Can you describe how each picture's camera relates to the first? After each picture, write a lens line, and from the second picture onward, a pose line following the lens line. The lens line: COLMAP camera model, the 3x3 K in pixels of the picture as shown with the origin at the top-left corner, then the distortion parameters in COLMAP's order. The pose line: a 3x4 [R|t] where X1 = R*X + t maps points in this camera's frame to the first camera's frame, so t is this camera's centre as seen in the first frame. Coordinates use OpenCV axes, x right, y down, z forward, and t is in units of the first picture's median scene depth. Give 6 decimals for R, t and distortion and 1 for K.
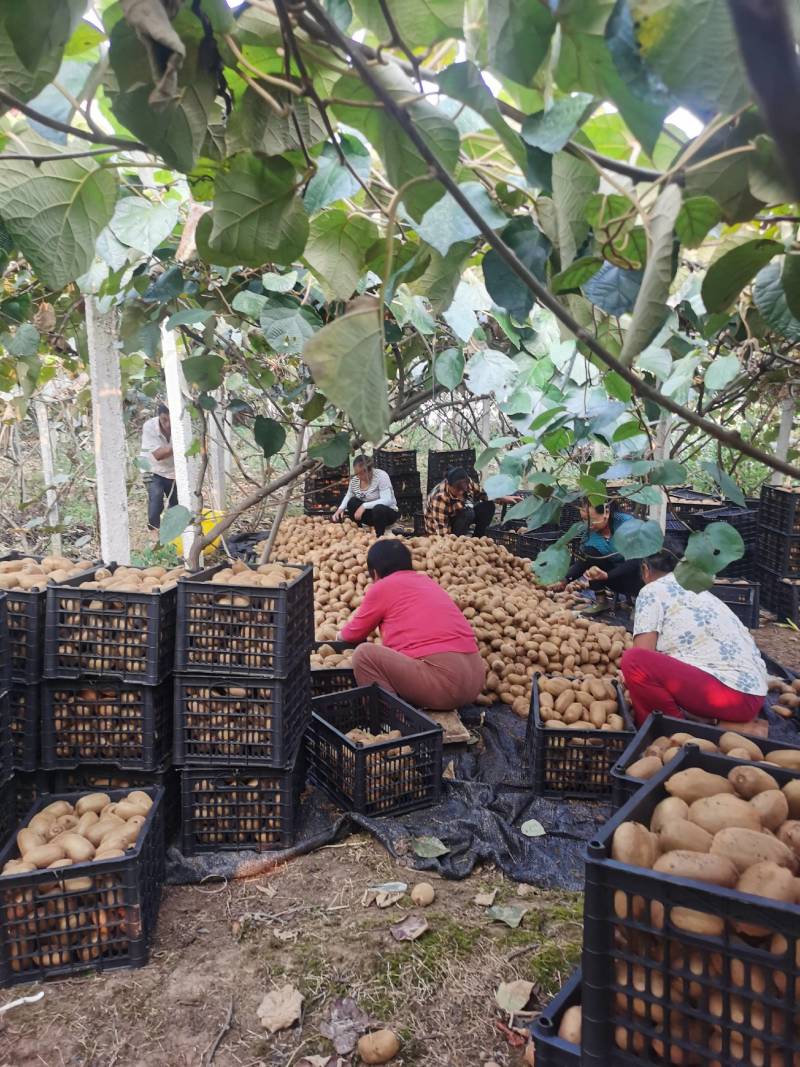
lens RADIAL K [[815.5, 0, 400.0], [0, 815.5, 533.5], [0, 0, 1]] dist [0.003010, -0.002714]
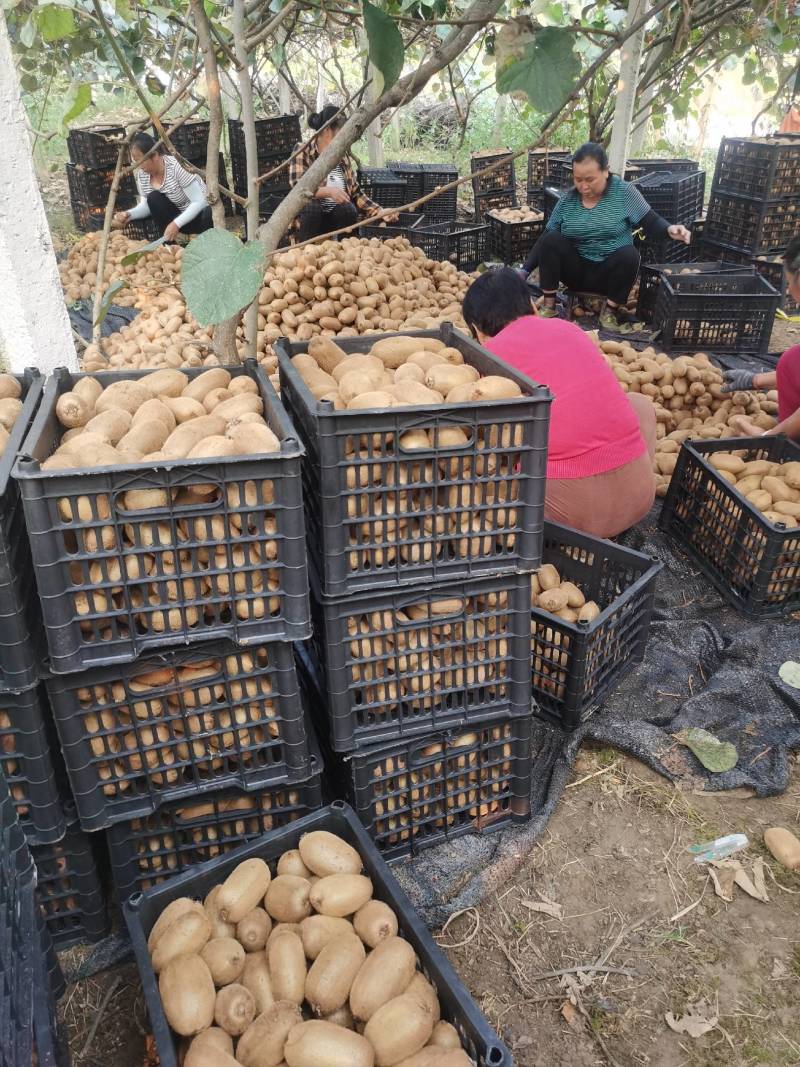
lens RADIAL K [[815.5, 0, 400.0], [0, 815.5, 533.5], [0, 0, 1]] dist [0.003010, -0.002714]
pose [[0.946878, -0.178142, 0.267746, -0.359325], [0.072592, 0.929468, 0.361690, -0.038681], [-0.313293, -0.323040, 0.893025, 0.564595]]
